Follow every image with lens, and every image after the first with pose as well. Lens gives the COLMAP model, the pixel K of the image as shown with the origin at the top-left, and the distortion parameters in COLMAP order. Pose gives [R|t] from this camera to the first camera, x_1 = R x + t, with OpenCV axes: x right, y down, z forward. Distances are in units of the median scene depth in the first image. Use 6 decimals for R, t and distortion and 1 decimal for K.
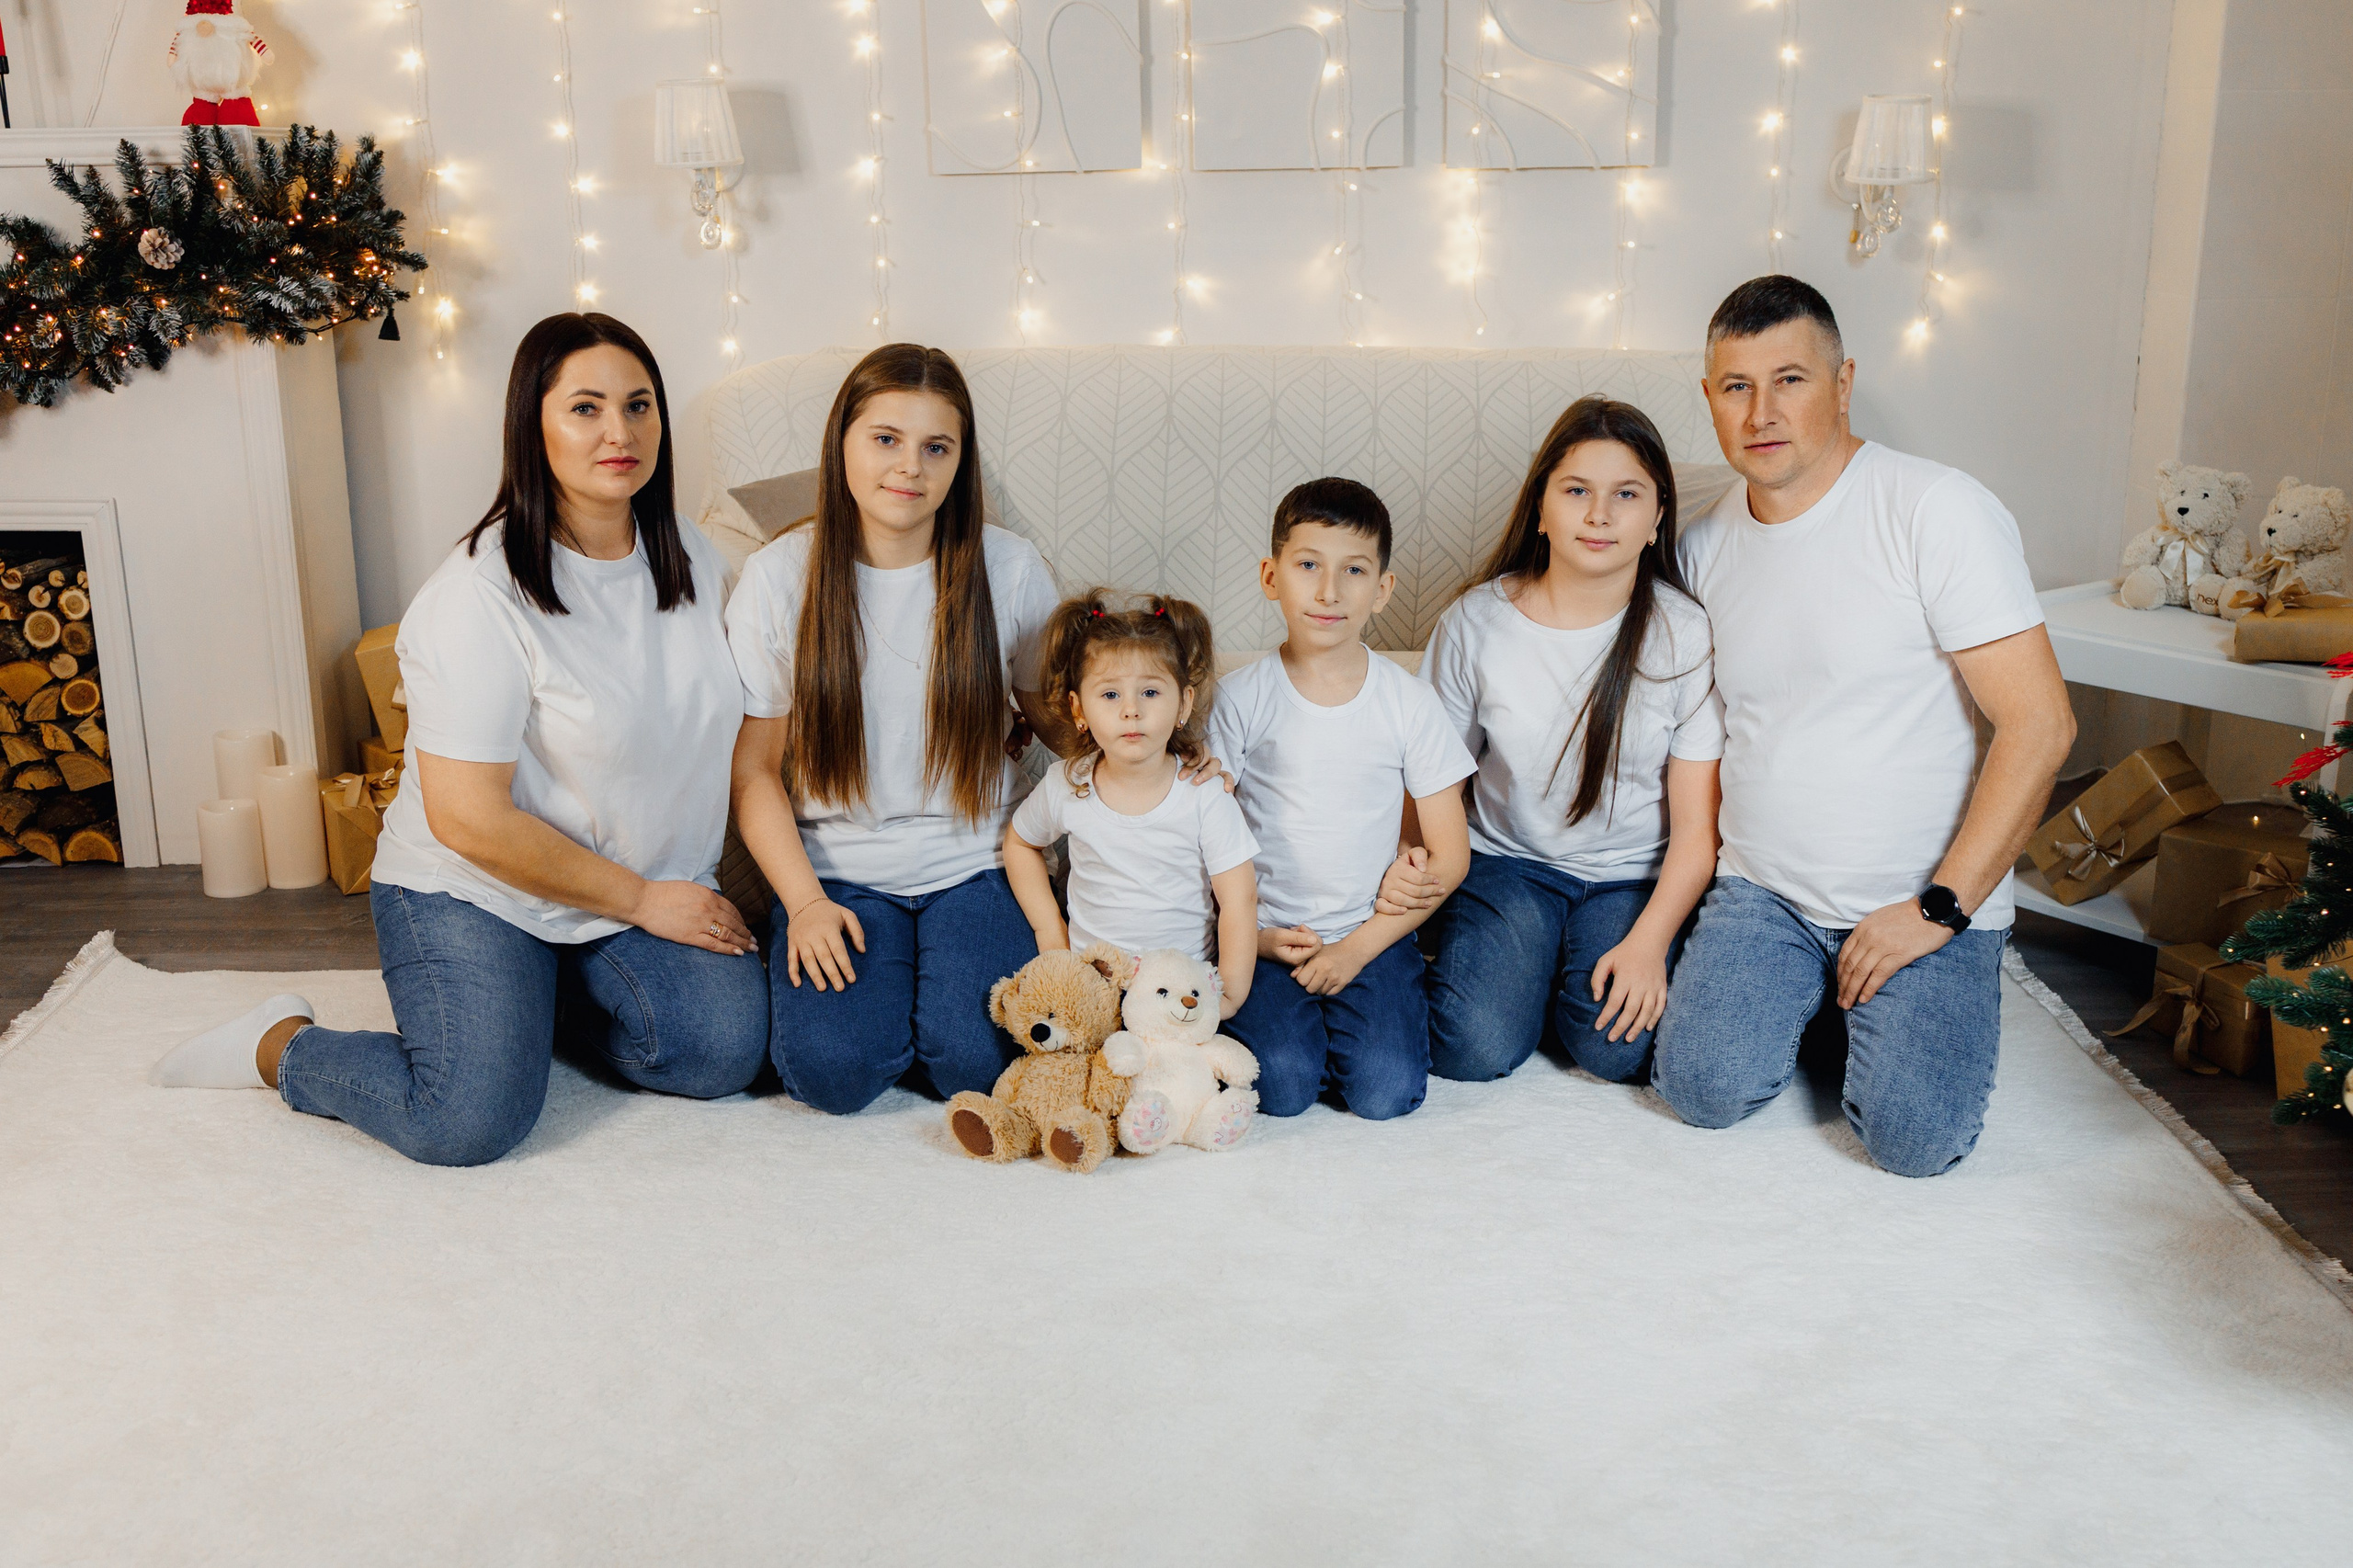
lens RADIAL K [[2462.9, 0, 1159.1], [0, 2462.9, 838.6], [0, 0, 1]] dist [0.011383, 0.013941]
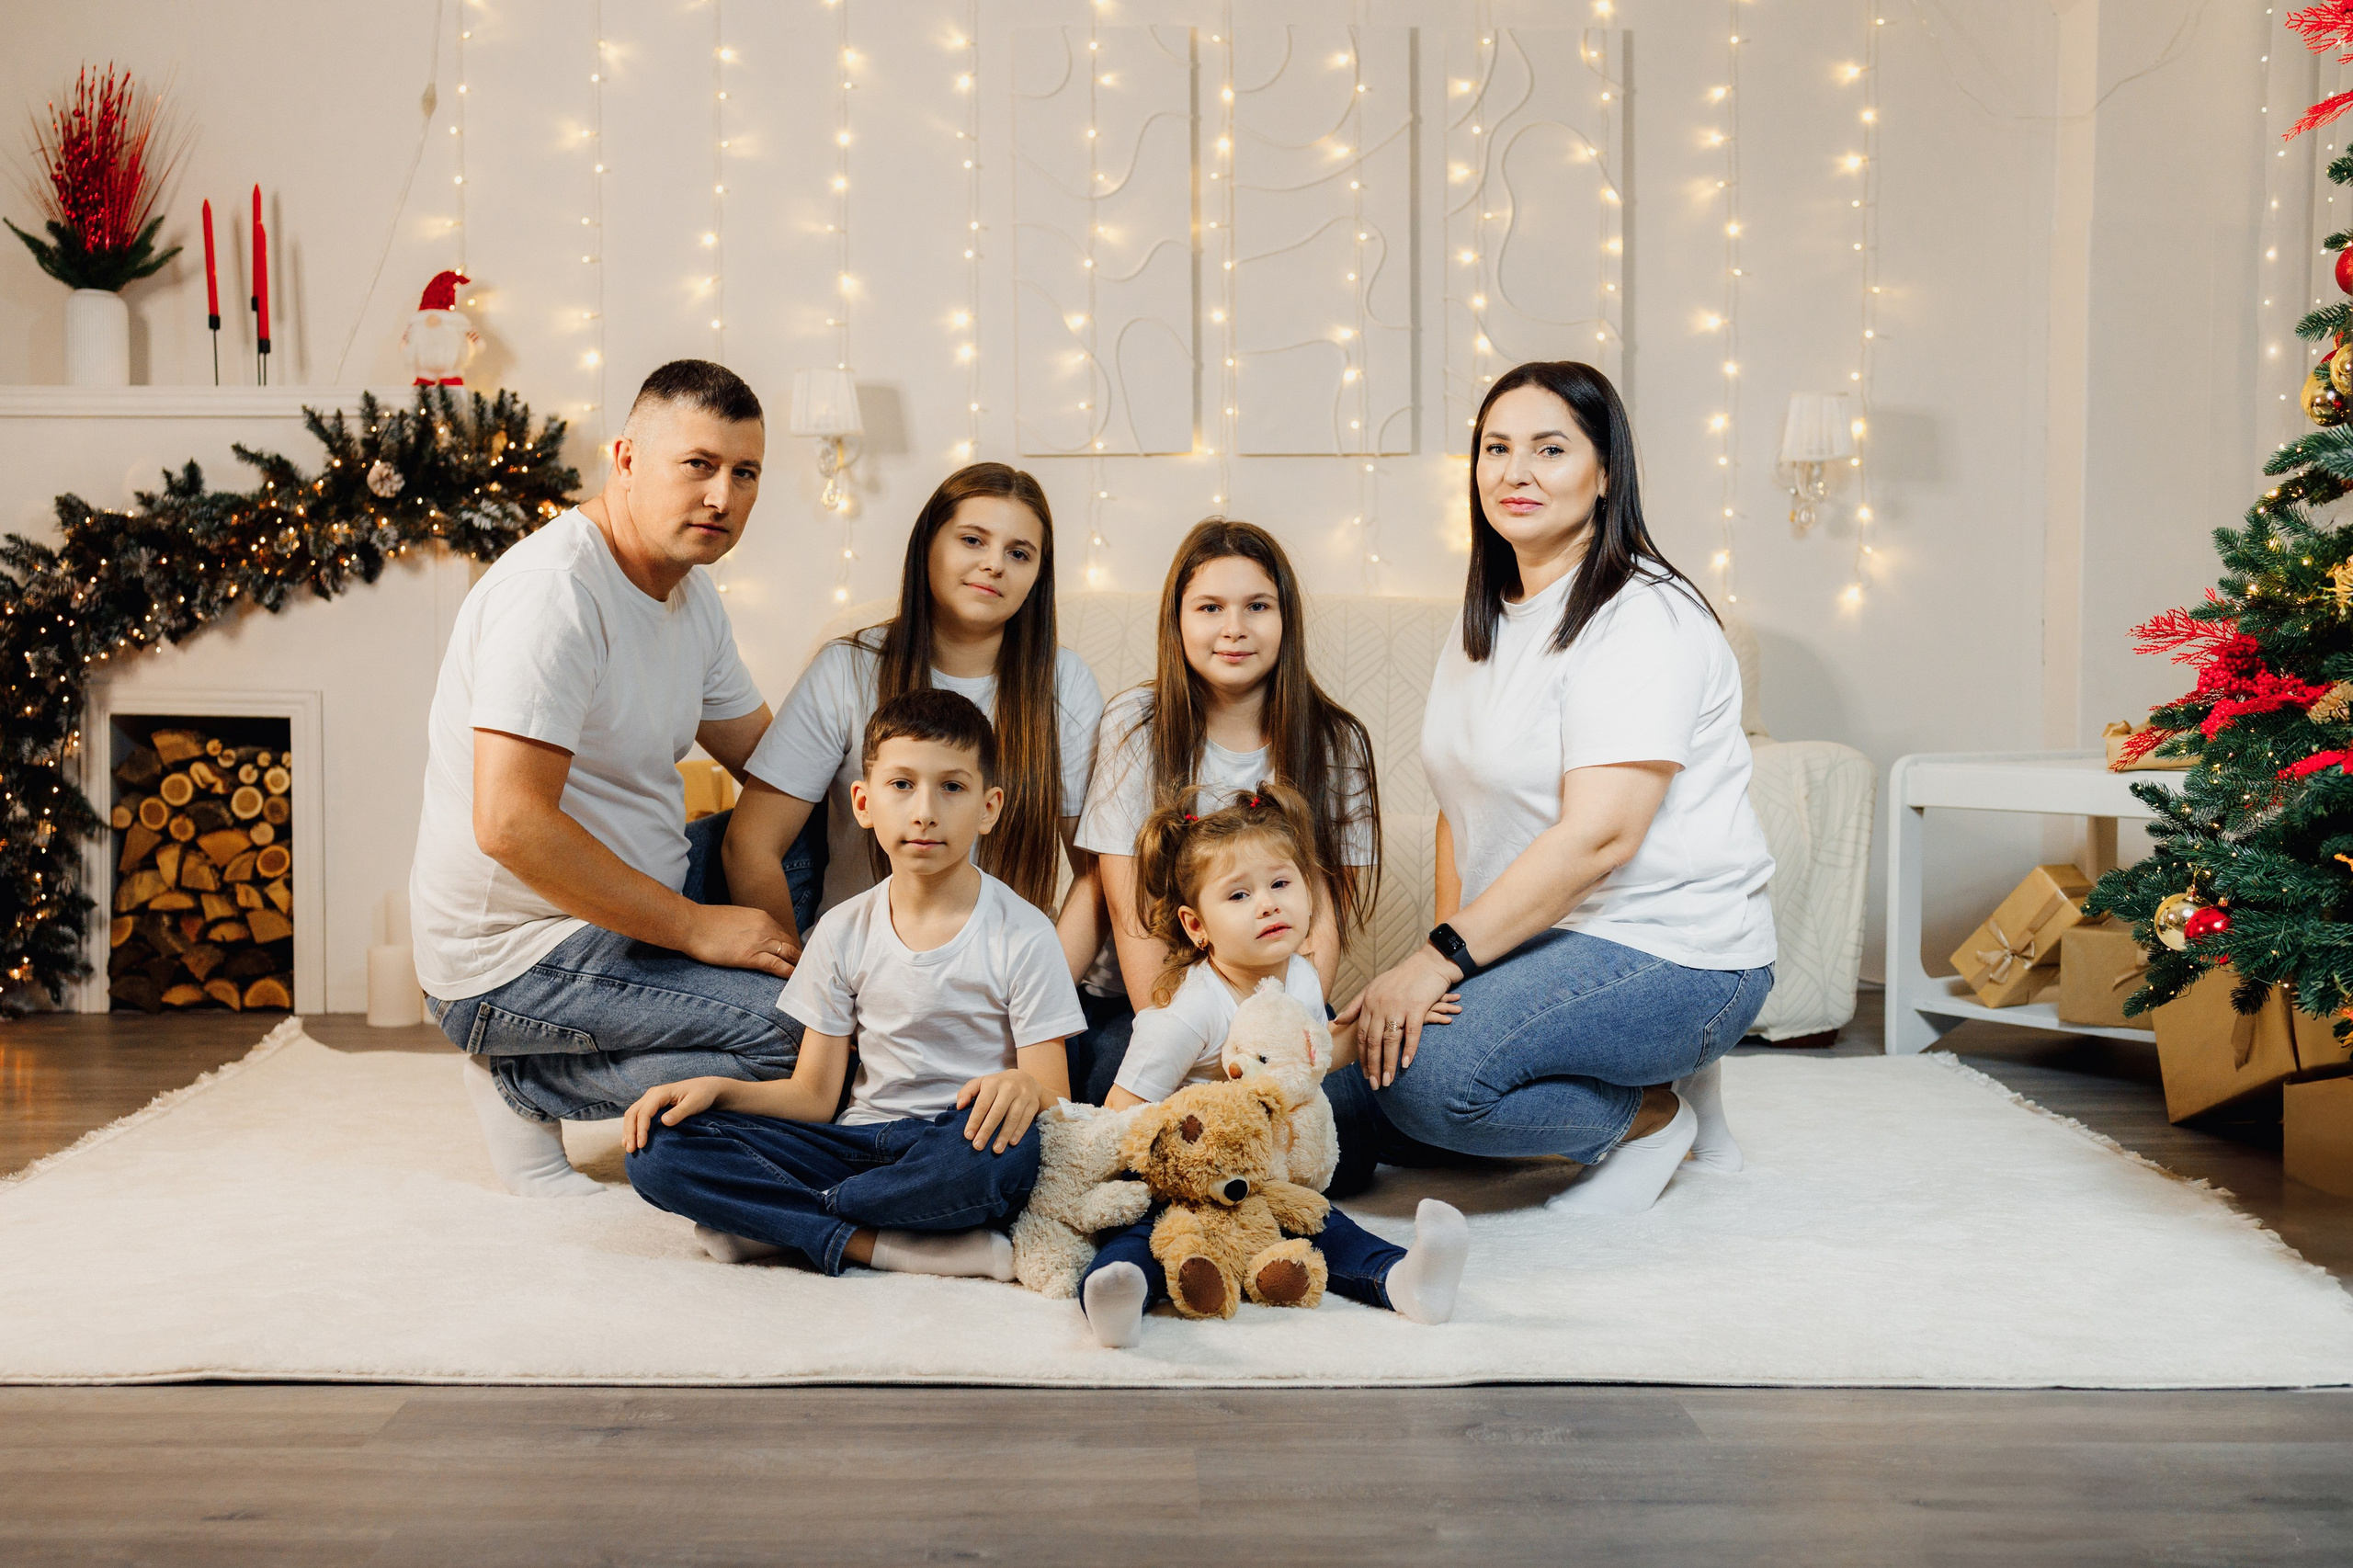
lens RADIAL K [[2447.9, 0, 1157.7], [0, 2447.9, 798.3], [0, 0, 1]] dist [0.019336, -0.023999]
pose [[0.999872, 0.011720, -0.010909, -0.009988], [-0.013937, 0.972480, -0.232568, 0.183842], [0.007883, 0.232690, 0.972519, -0.128618]]
